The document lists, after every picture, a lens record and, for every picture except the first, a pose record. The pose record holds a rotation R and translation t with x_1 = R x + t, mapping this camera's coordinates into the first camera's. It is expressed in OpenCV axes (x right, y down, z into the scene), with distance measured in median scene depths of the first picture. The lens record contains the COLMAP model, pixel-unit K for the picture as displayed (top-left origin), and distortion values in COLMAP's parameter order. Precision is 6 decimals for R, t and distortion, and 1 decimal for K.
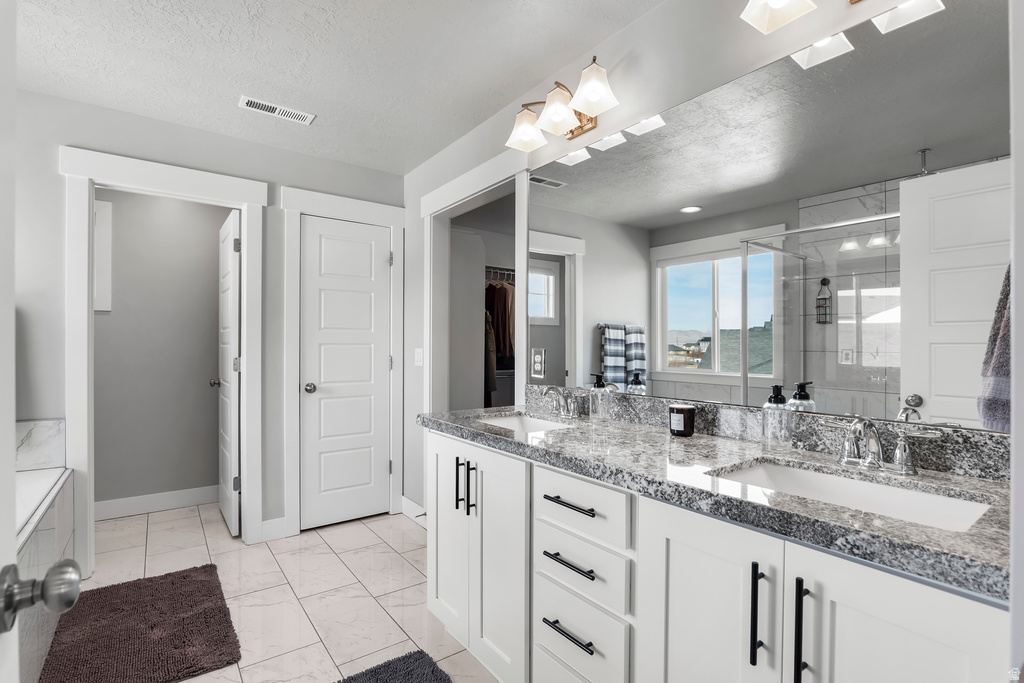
lens RADIAL K [[480.6, 0, 510.8], [0, 480.6, 341.7], [0, 0, 1]] dist [-0.023309, 0.002554]
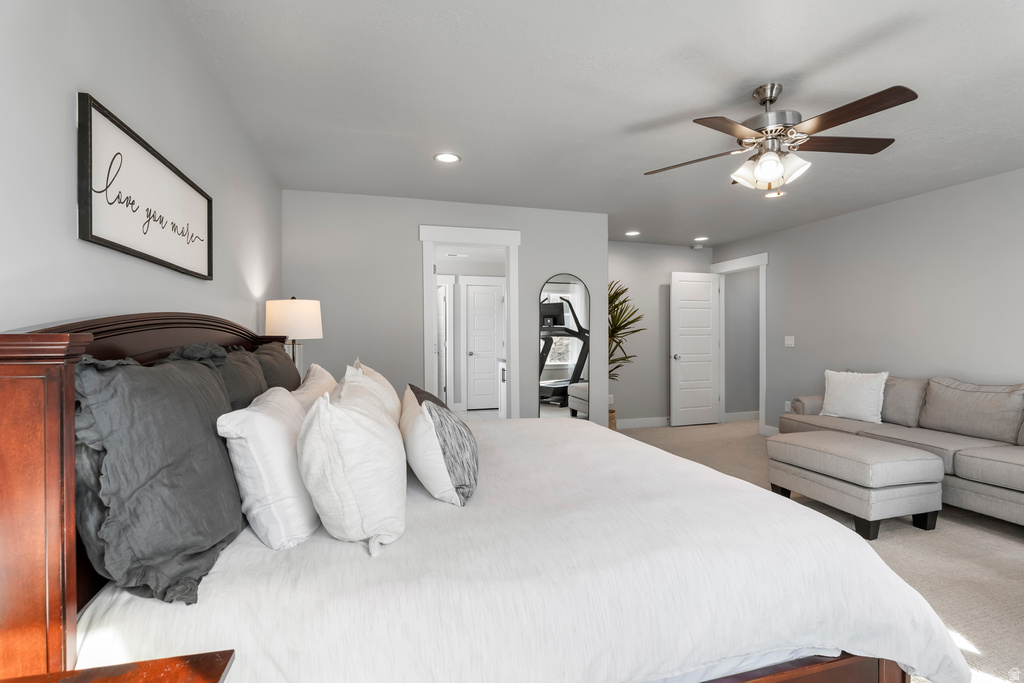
lens RADIAL K [[480.6, 0, 510.3], [0, 480.6, 339.2], [0, 0, 1]] dist [-0.023309, 0.002554]
pose [[0.944469, -0.004352, -0.328572, 0.637398], [0.006219, 0.999970, 0.004632, 0.009429], [0.328542, -0.006418, 0.944468, -1.383473]]
